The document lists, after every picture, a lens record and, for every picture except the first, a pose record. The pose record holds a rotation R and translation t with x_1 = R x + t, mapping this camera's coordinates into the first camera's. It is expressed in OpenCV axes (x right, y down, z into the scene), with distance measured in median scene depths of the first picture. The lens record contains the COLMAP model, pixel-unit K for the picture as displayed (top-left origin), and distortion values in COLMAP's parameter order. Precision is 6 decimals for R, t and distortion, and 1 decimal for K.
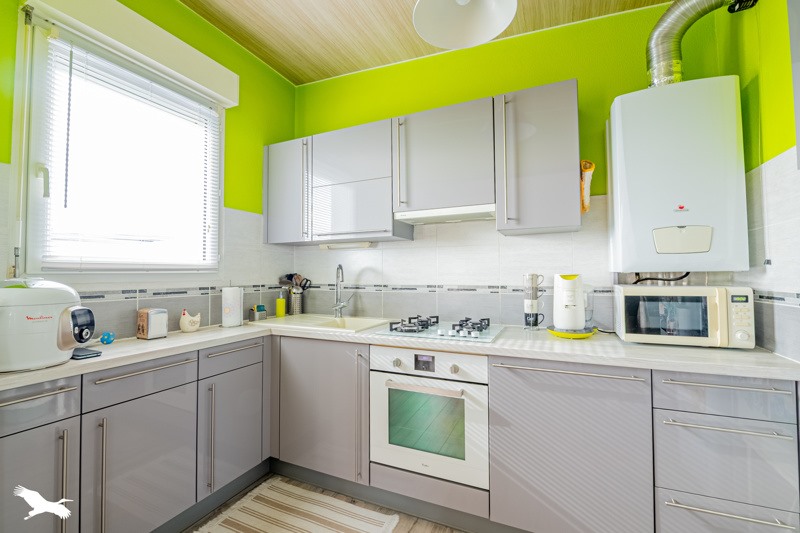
lens RADIAL K [[343.7, 0, 400.7], [0, 343.7, 263.5], [0, 0, 1]] dist [0.000425, -0.000155]
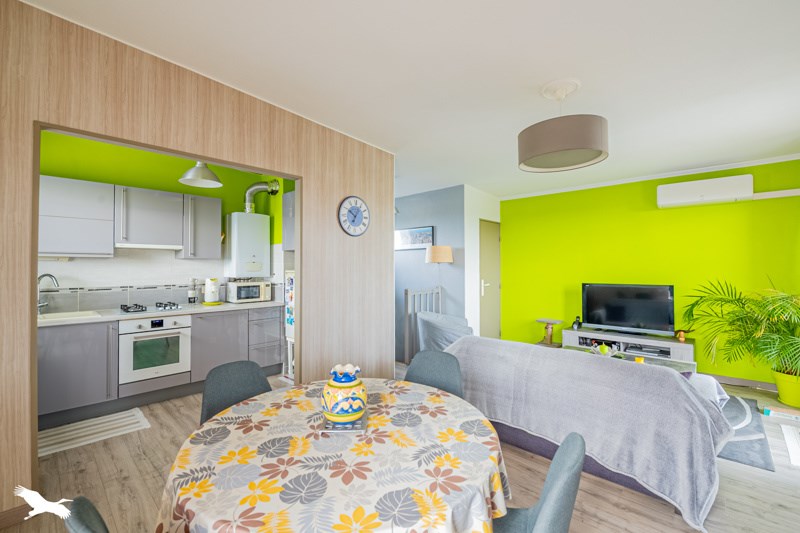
lens RADIAL K [[343.7, 0, 400.0], [0, 343.7, 265.0], [0, 0, 1]] dist [0.000425, -0.000155]
pose [[0.313316, 0.013036, 0.949560, -1.389251], [-0.032474, 0.999468, -0.003007, -0.098062], [-0.949094, -0.029894, 0.313572, -0.978113]]
